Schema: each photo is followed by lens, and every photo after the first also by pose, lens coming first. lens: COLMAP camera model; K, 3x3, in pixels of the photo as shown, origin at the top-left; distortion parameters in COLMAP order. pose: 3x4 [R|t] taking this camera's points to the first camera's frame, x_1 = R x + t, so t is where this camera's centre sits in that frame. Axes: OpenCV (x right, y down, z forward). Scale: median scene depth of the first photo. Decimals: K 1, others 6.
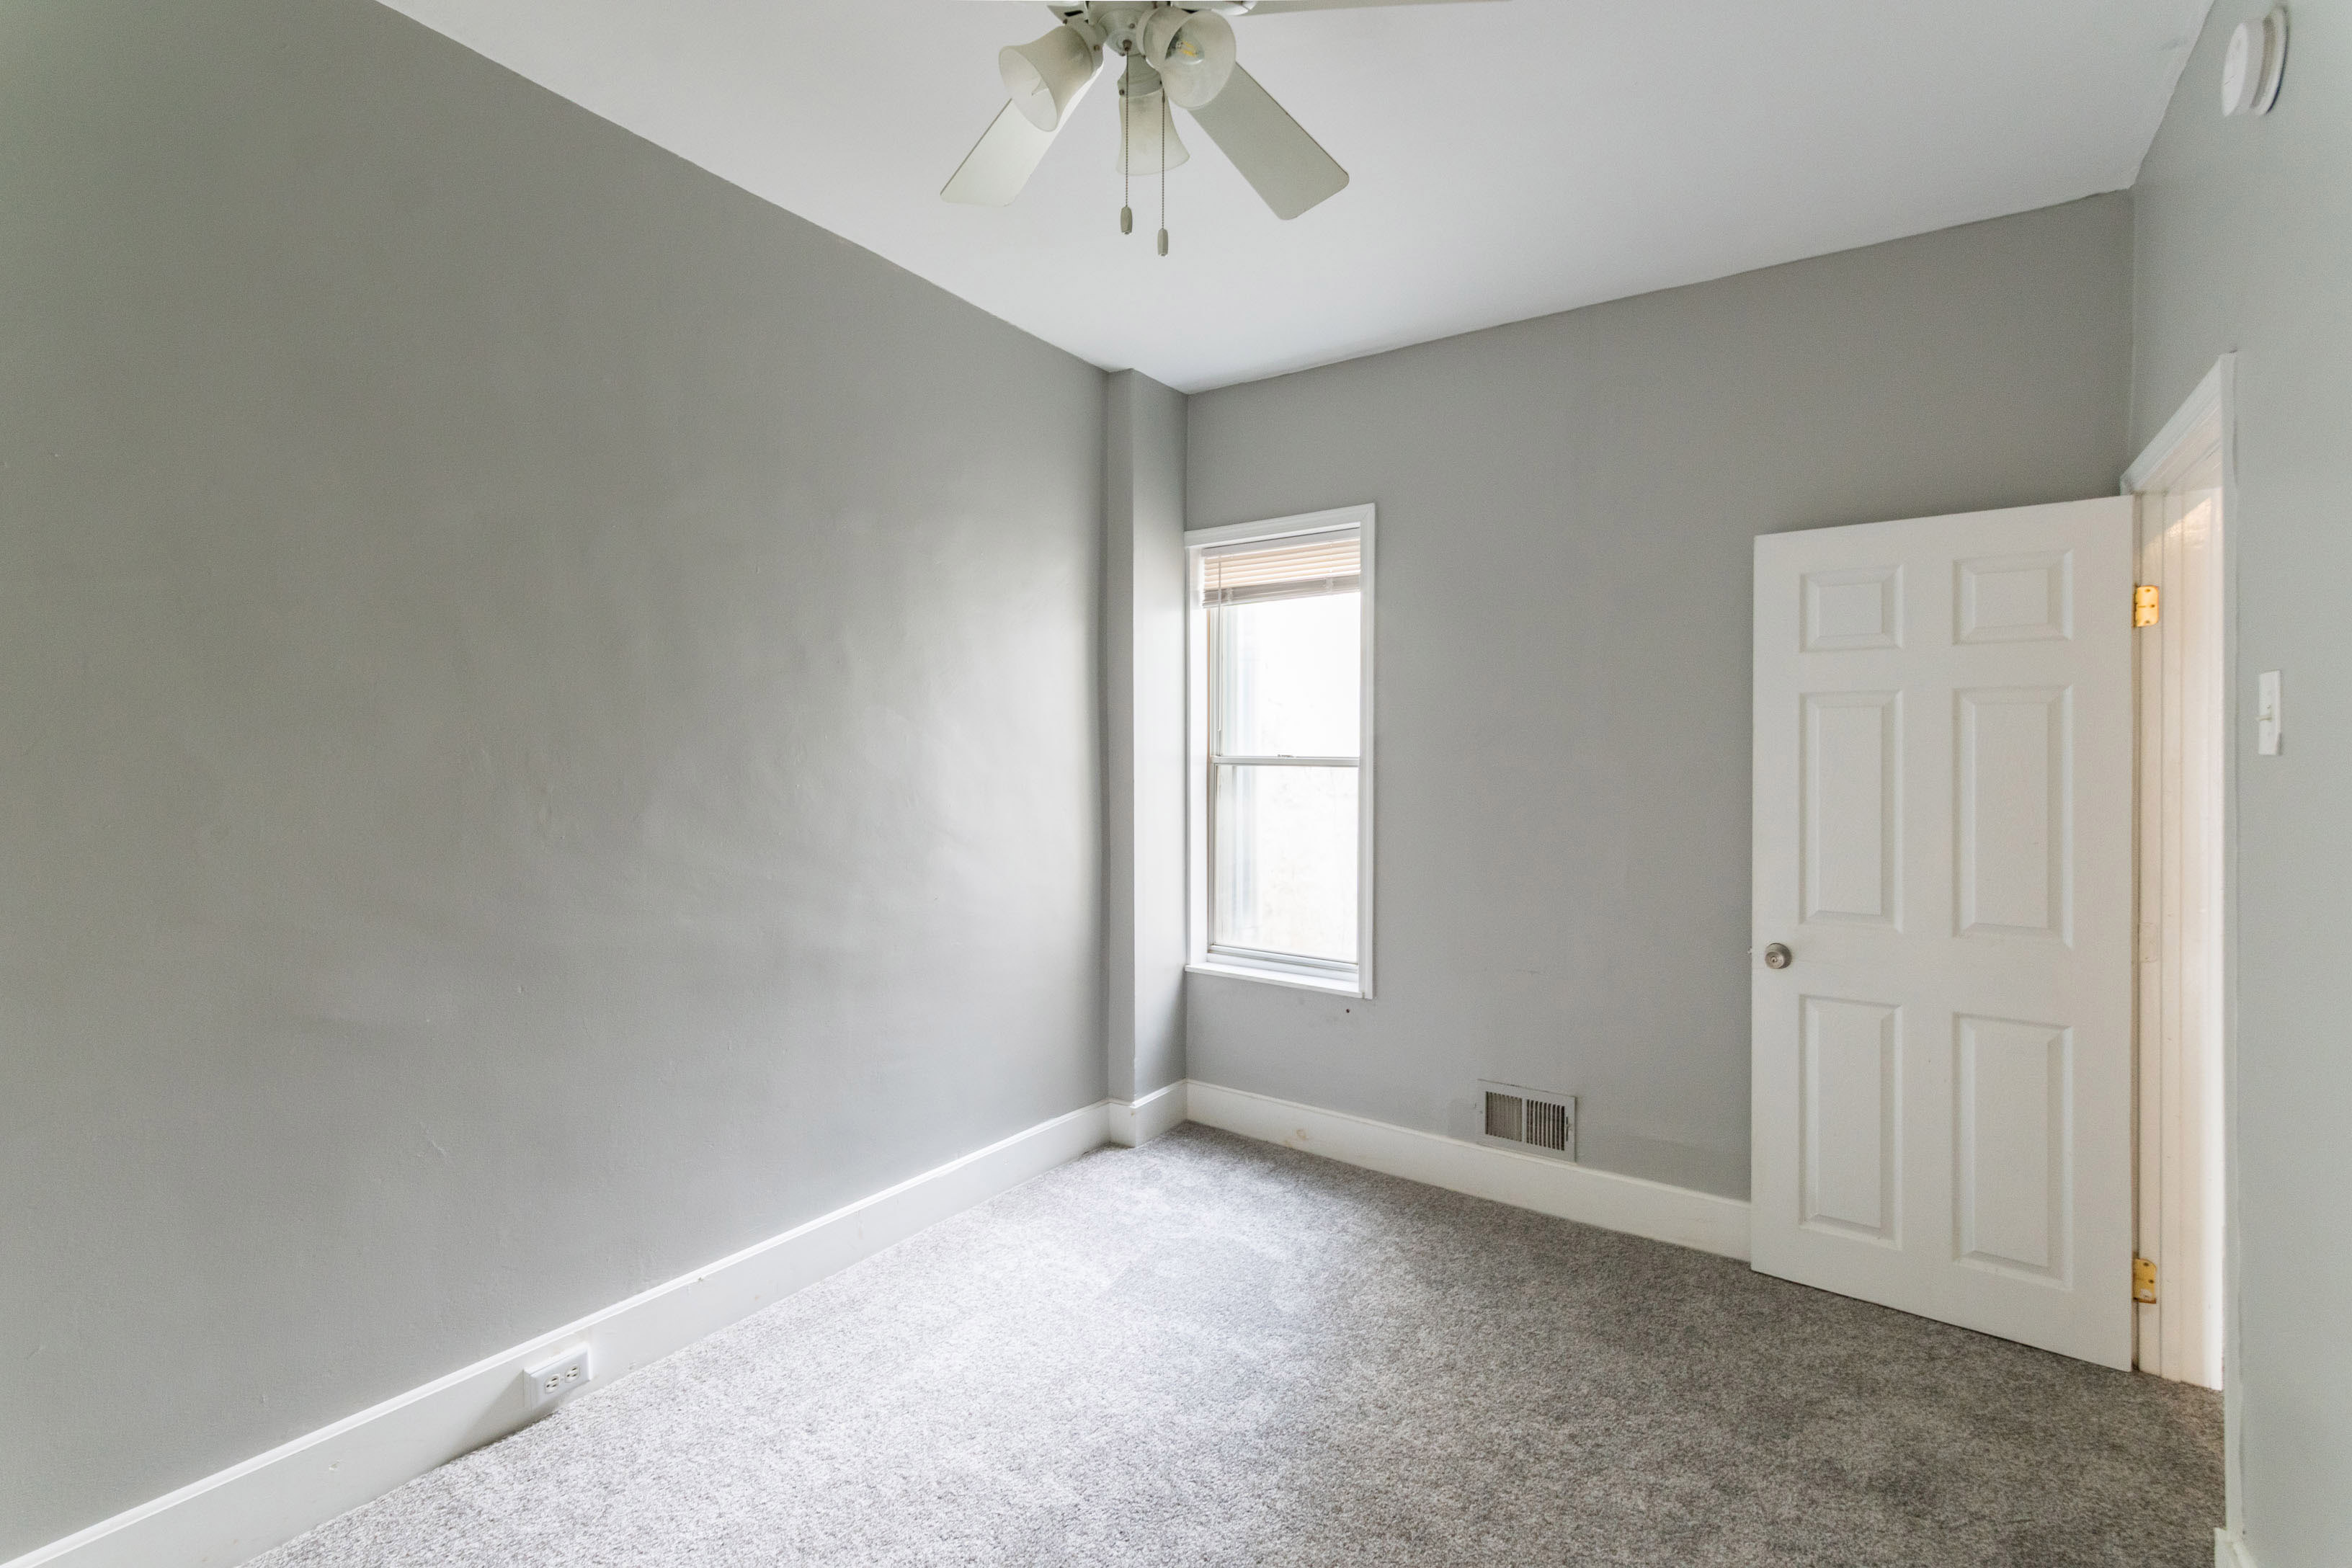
lens RADIAL K [[1042.6, 0, 1160.6], [0, 1042.6, 772.2], [0, 0, 1]] dist [-0.002059, 0.001254]
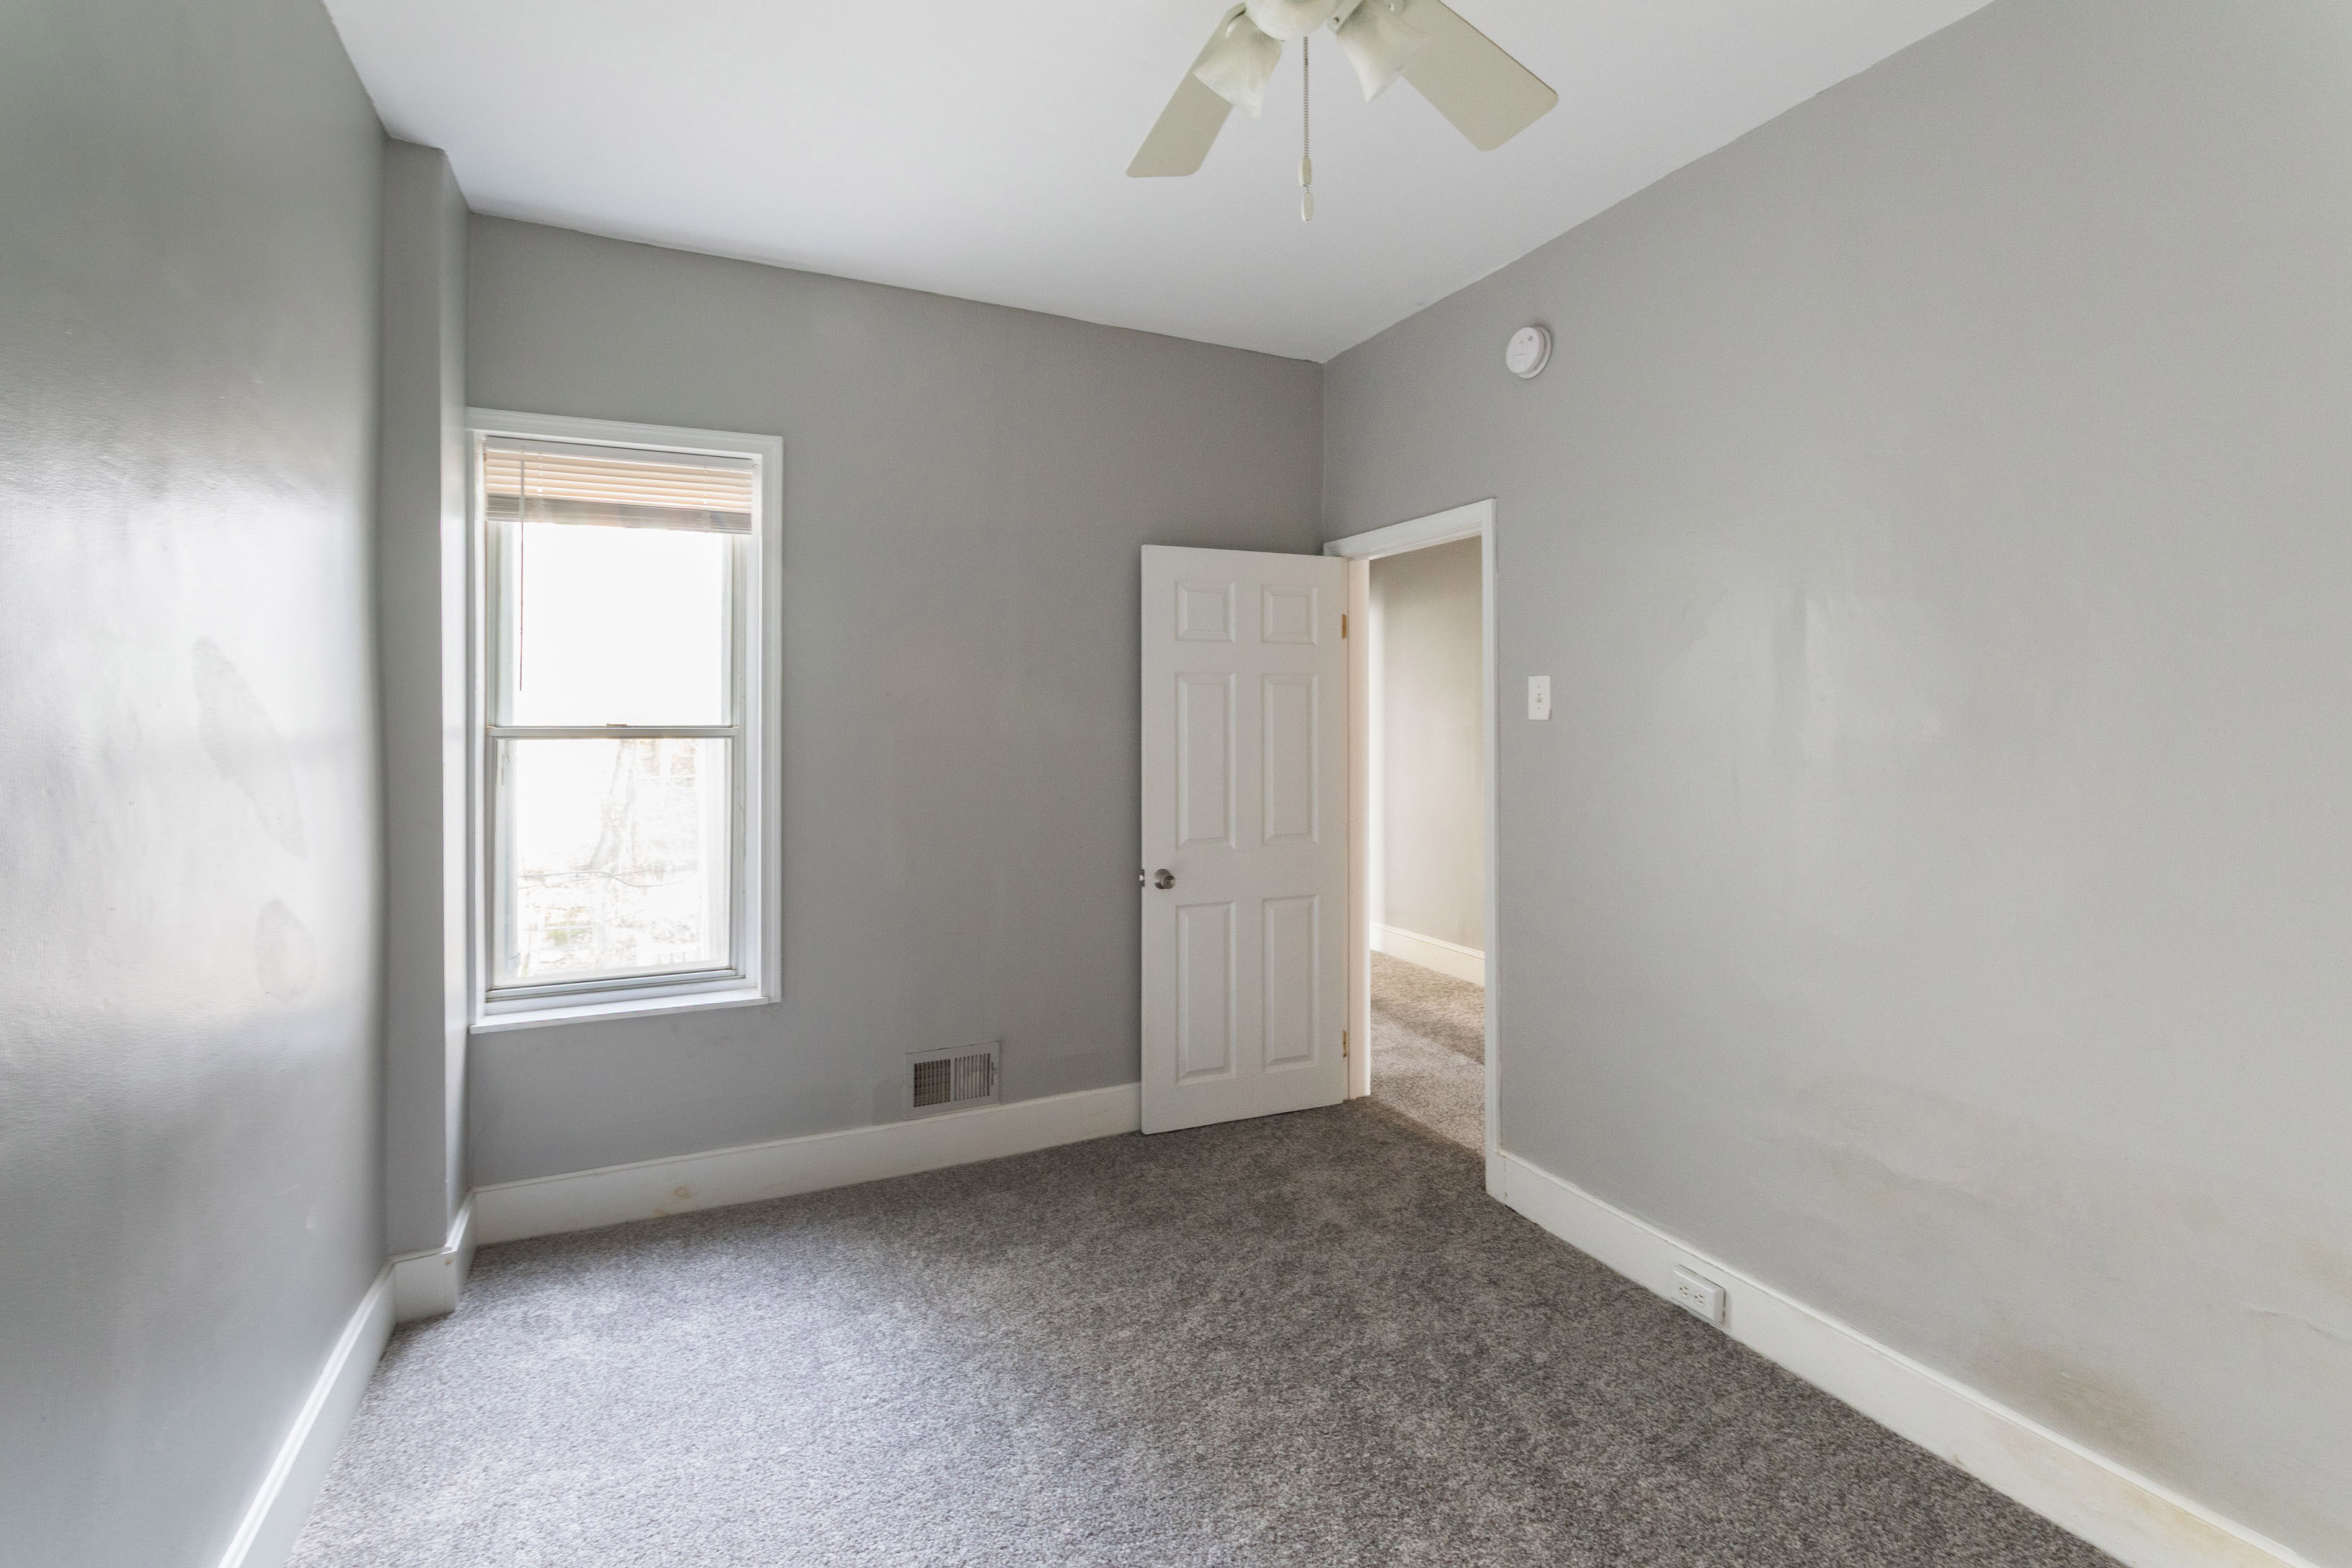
lens RADIAL K [[1042.6, 0, 1197.5], [0, 1042.6, 728.3], [0, 0, 1]] dist [-0.002059, 0.001254]
pose [[0.500865, -0.014326, 0.865407, -0.404723], [0.020120, 0.999786, 0.004906, -0.010021], [-0.865292, 0.014955, 0.501046, 0.272940]]
